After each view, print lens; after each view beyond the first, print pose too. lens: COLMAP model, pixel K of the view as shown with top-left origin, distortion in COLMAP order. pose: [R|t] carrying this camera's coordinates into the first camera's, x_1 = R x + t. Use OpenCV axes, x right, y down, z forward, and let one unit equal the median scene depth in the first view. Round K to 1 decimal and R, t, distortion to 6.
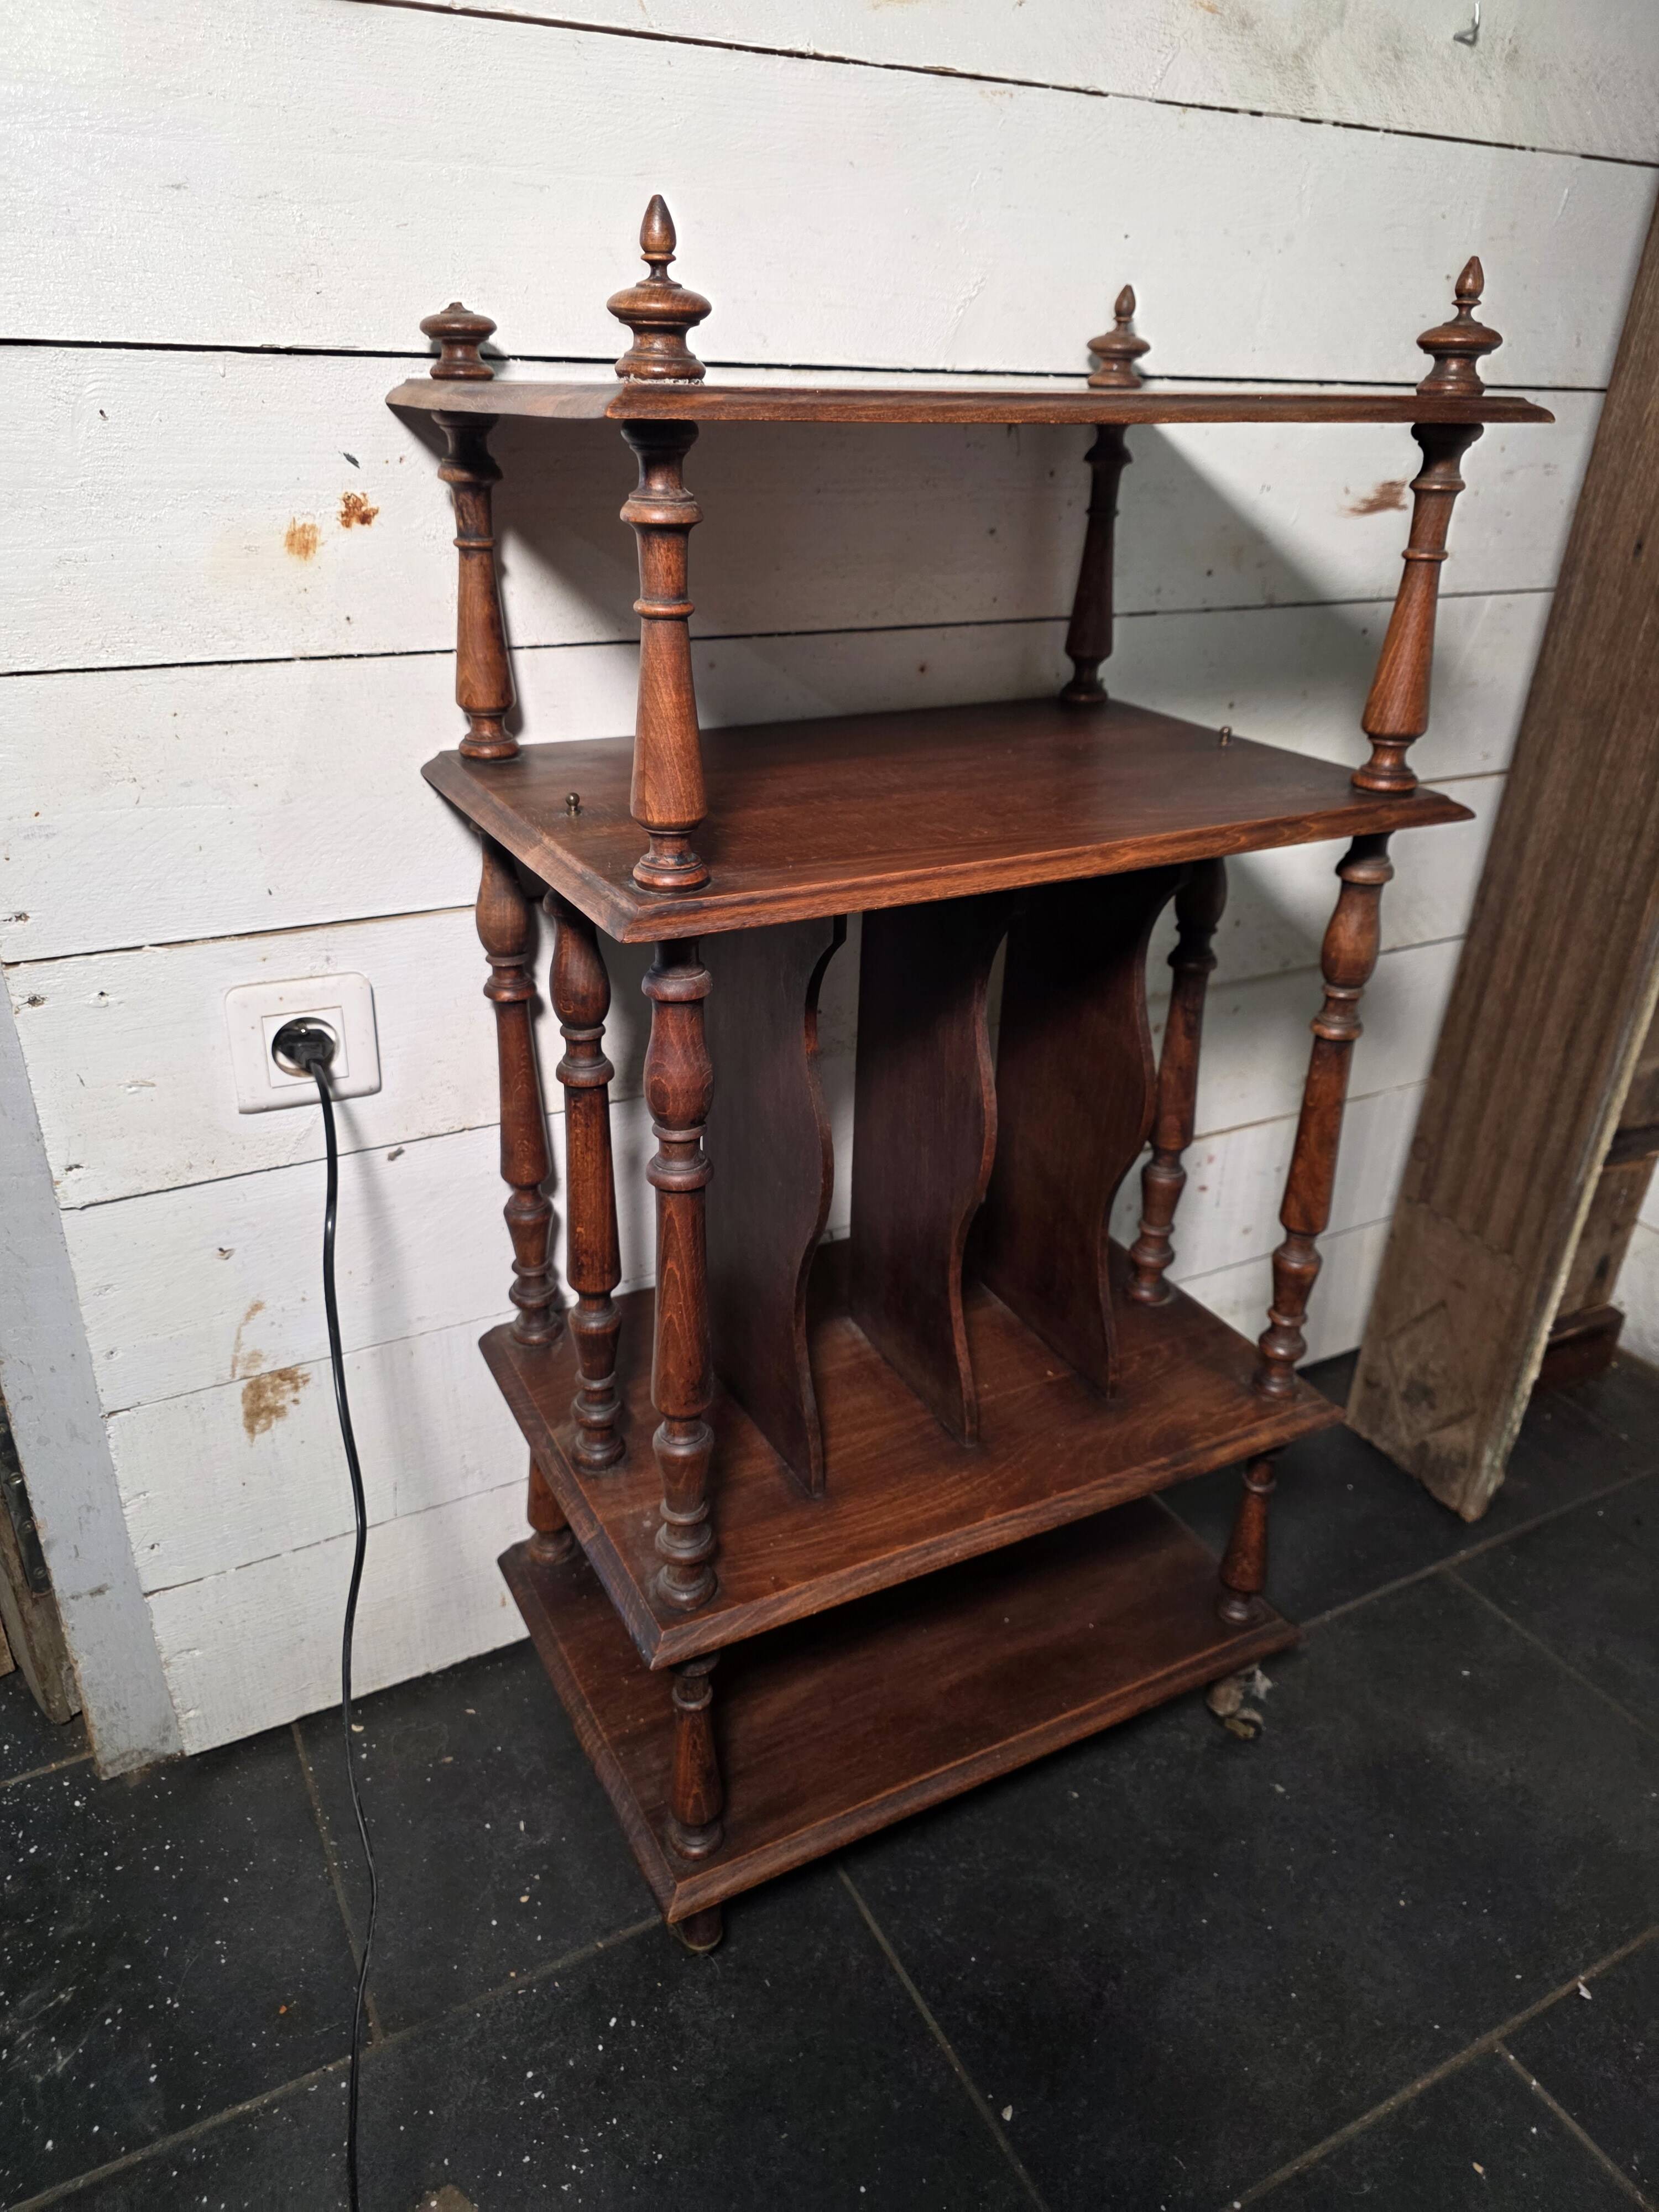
lens RADIAL K [[1498.9, 0, 814.7], [0, 1498.9, 1110.3], [0, 0, 1]] dist [0.028924, -0.023004]
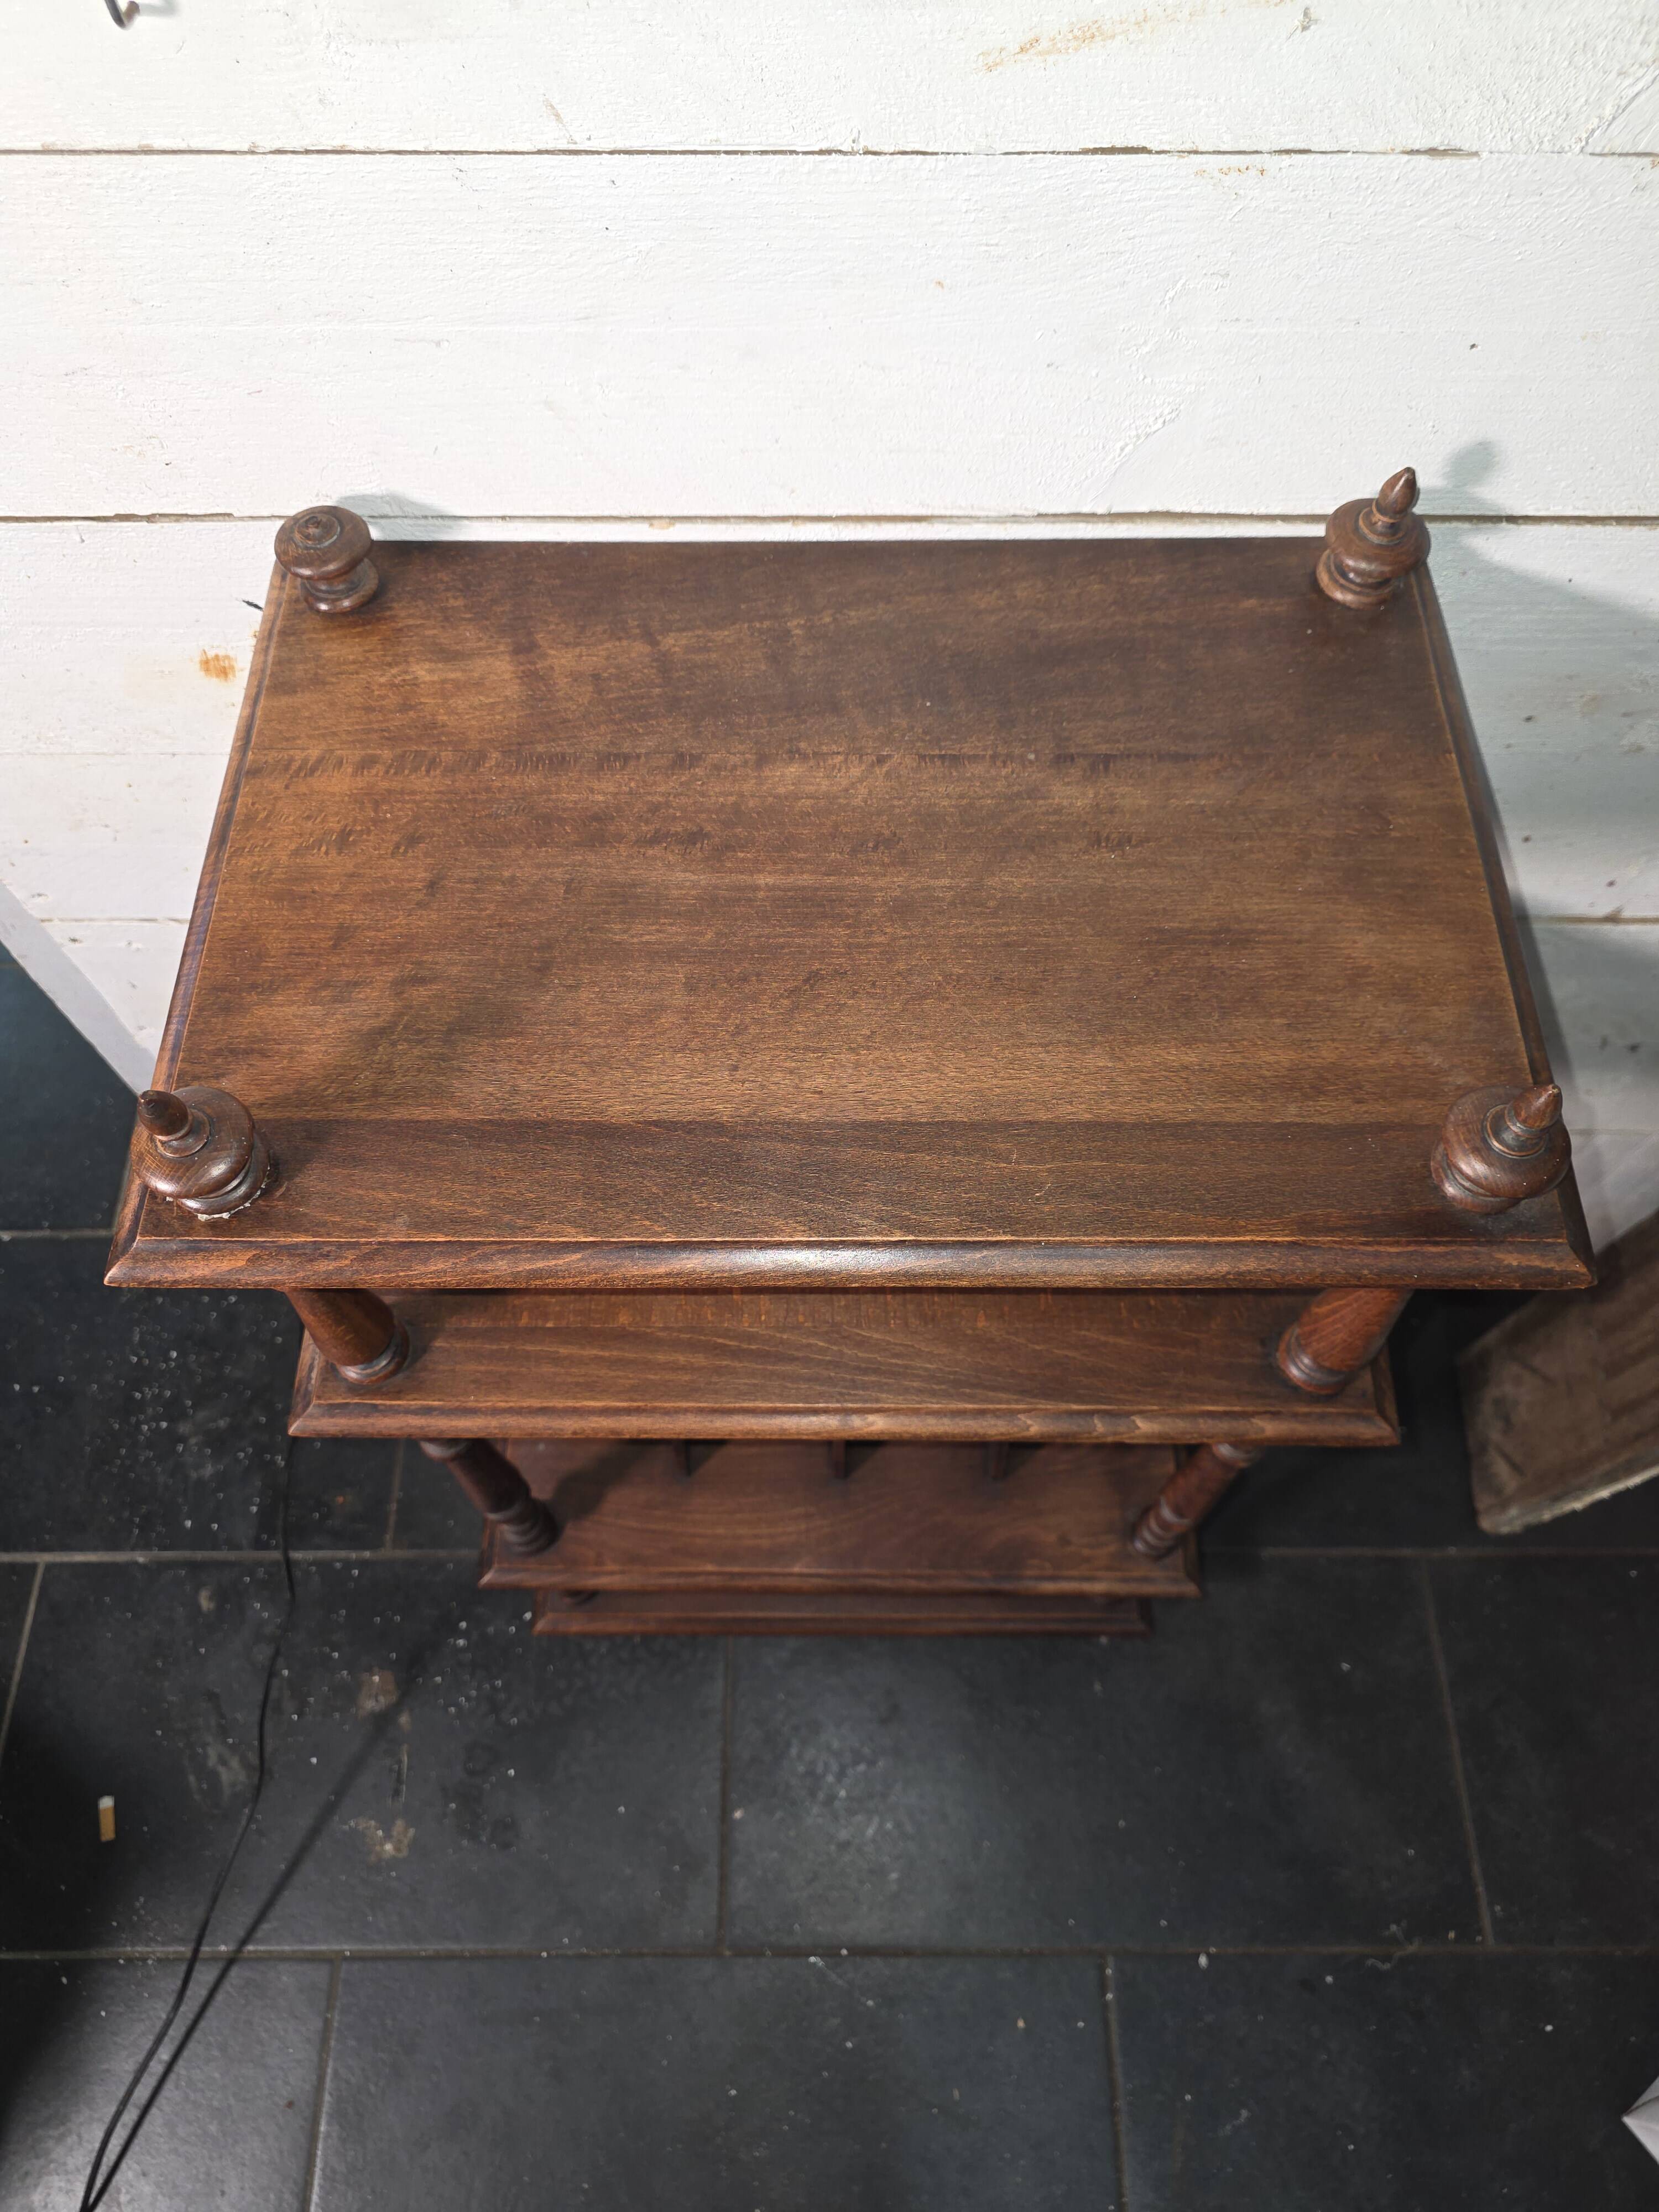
lens RADIAL K [[1505.0, 0, 829.5], [0, 1505.0, 1106.0], [0, 0, 1]] dist [0.024114, -0.019129]
pose [[0.884274, 0.406786, -0.229314, 0.242012], [-0.186788, 0.758196, 0.624699, -0.681194], [0.427984, -0.509572, 0.746436, 0.305459]]
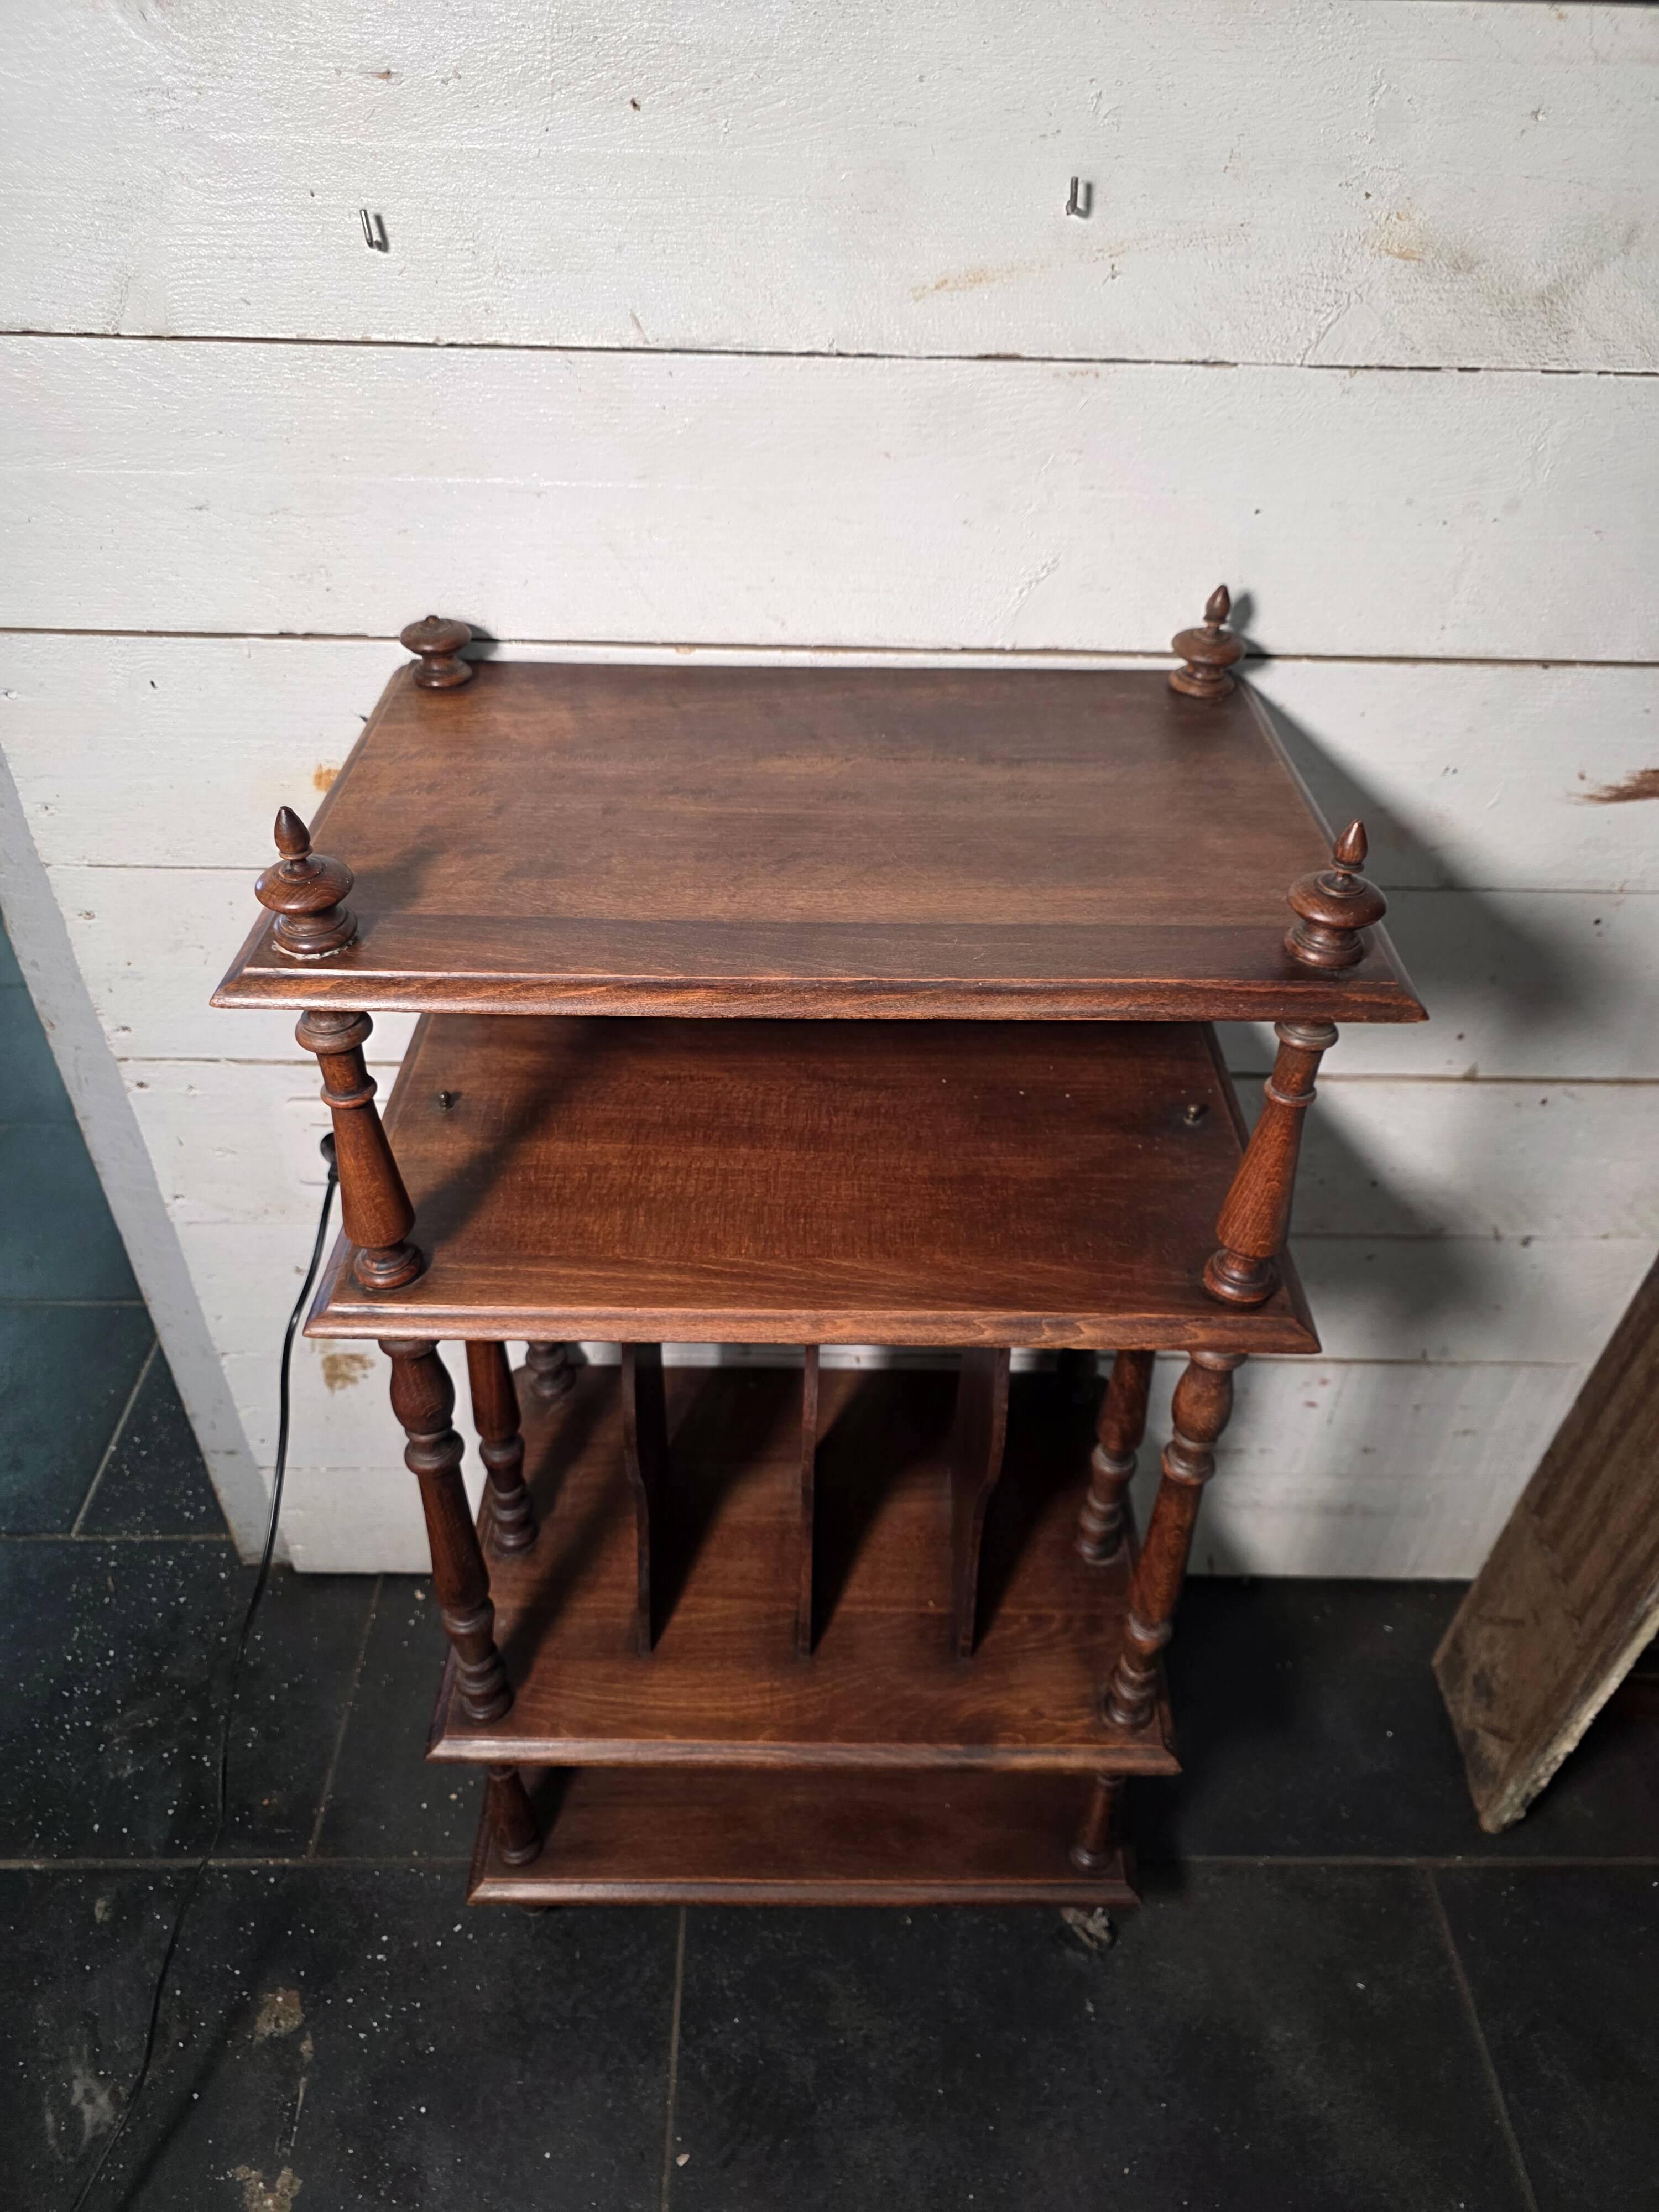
lens RADIAL K [[1500.3, 0, 828.4], [0, 1500.3, 1117.0], [0, 0, 1]] dist [0.024837, -0.015916]
pose [[0.888465, 0.289405, -0.356195, 0.395586], [-0.204325, 0.944387, 0.257653, -0.430128], [0.410952, -0.156136, 0.898187, 0.087632]]
